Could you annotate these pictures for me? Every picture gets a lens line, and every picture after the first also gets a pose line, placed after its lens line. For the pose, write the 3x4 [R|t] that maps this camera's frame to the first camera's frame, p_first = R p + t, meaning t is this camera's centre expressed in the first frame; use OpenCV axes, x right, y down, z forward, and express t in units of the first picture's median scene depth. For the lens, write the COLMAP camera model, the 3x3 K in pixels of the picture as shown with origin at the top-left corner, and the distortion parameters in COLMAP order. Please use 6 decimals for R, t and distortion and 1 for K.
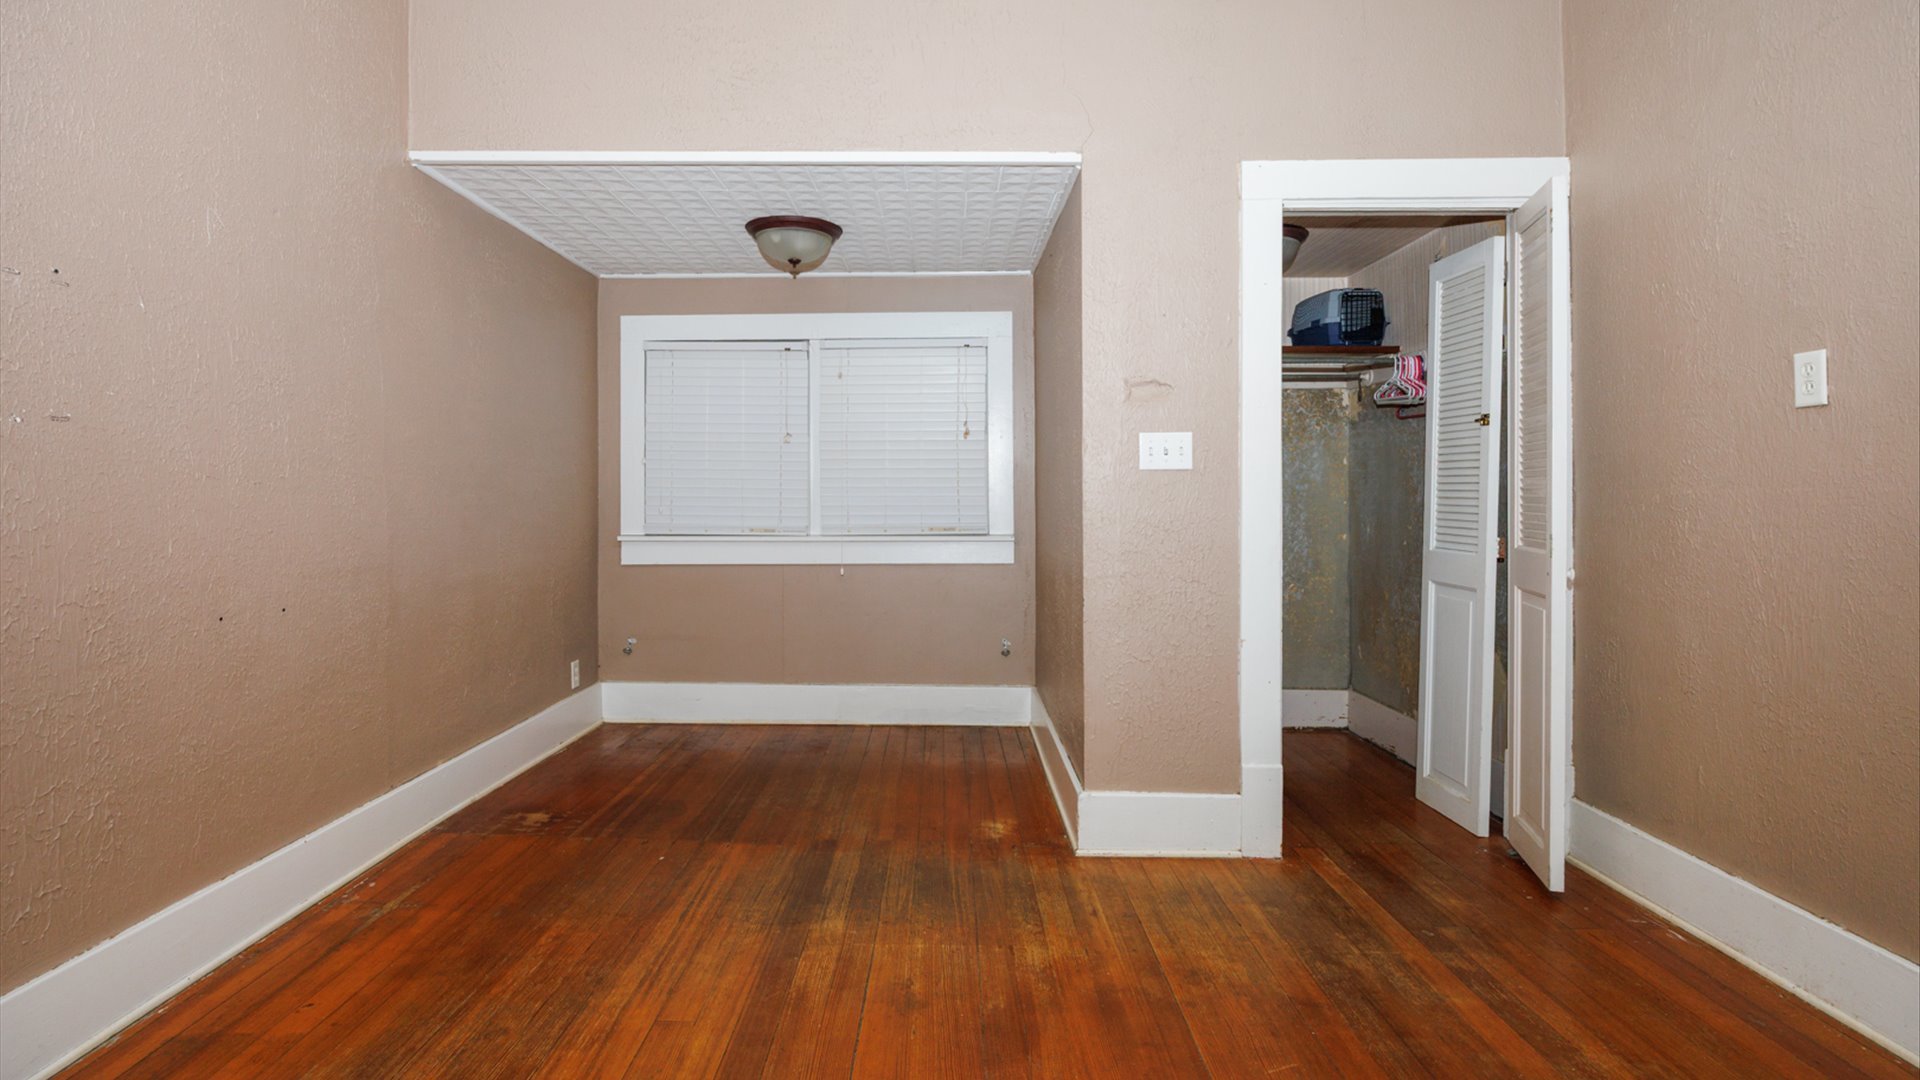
lens RADIAL K [[921.4, 0, 954.3], [0, 921.4, 534.1], [0, 0, 1]] dist [-0.016561, 0.001673]
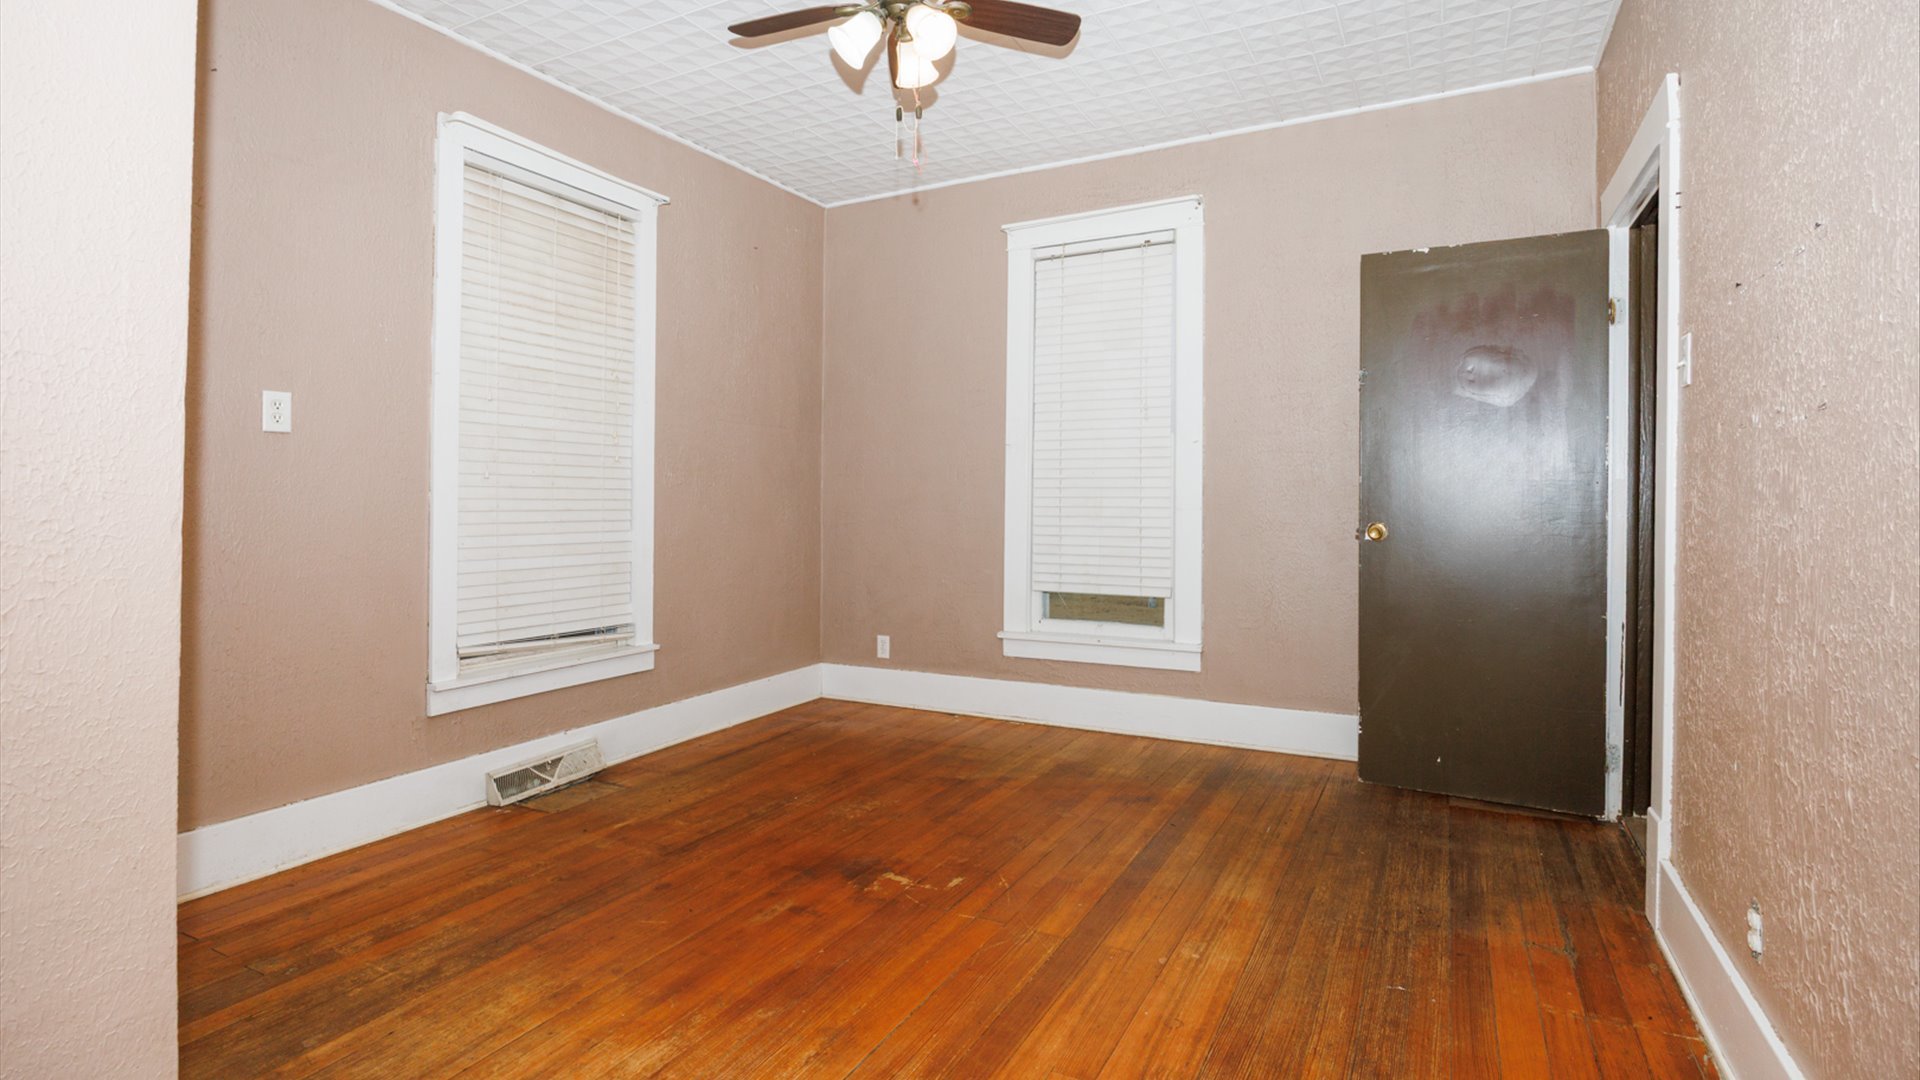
lens RADIAL K [[921.4, 0, 961.0], [0, 921.4, 498.2], [0, 0, 1]] dist [-0.016561, 0.001673]
pose [[-0.884135, 0.000914, 0.467230, -0.591314], [0.018431, 0.999288, 0.032922, -0.068184], [-0.466867, 0.037719, -0.883523, 1.713017]]
